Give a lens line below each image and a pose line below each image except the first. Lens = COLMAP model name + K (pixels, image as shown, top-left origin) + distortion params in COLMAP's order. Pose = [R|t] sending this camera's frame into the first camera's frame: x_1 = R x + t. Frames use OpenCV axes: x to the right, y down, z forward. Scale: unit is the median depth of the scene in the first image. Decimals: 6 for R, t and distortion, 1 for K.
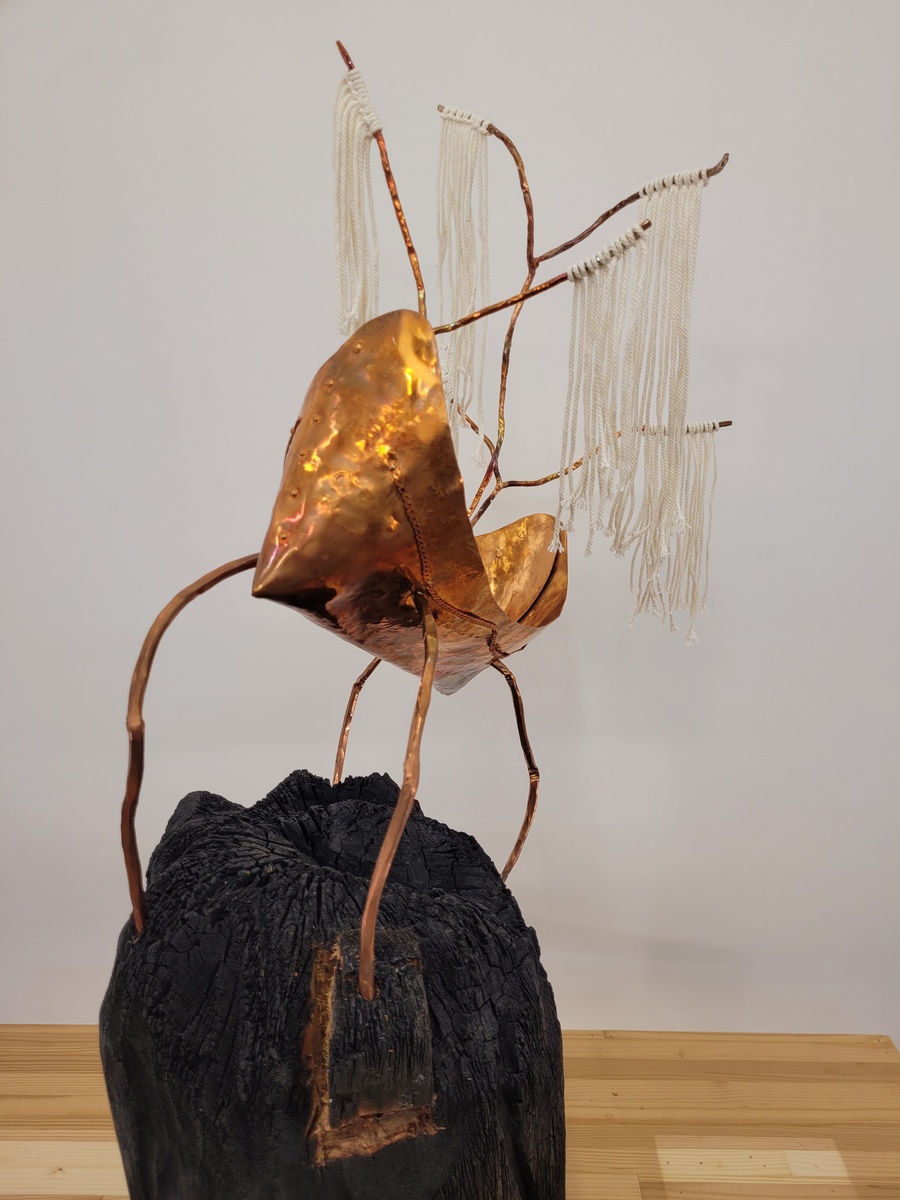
lens RADIAL K [[915.3, 0, 450.0], [0, 915.3, 600.0], [0, 0, 1]] dist [-0.002045, -0.003072]
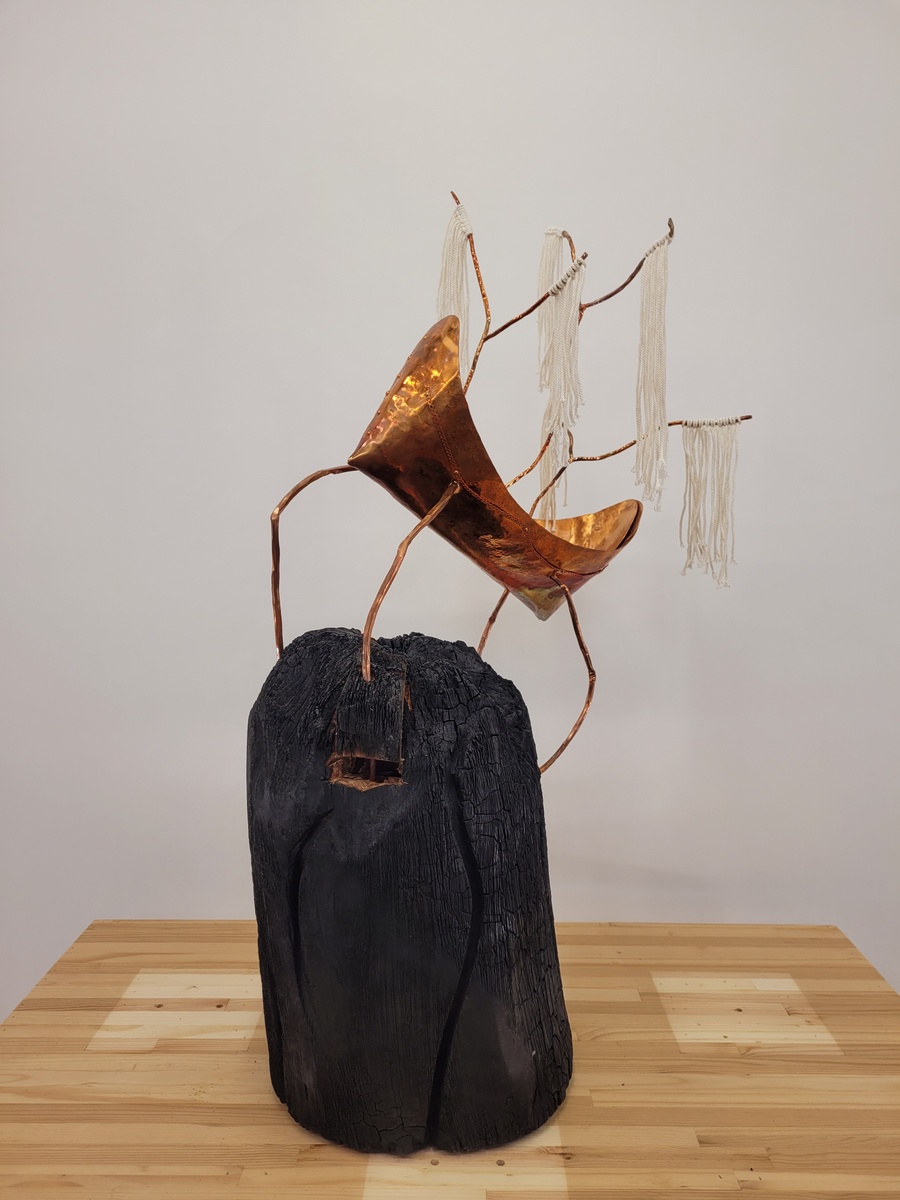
lens RADIAL K [[915.3, 0, 450.0], [0, 915.3, 600.0], [0, 0, 1]] dist [-0.002045, -0.003072]
pose [[0.902310, 0.038285, -0.429384, 0.676344], [-0.127070, 0.975415, -0.180054, 0.498231], [0.411934, 0.217026, 0.884991, -0.420582]]
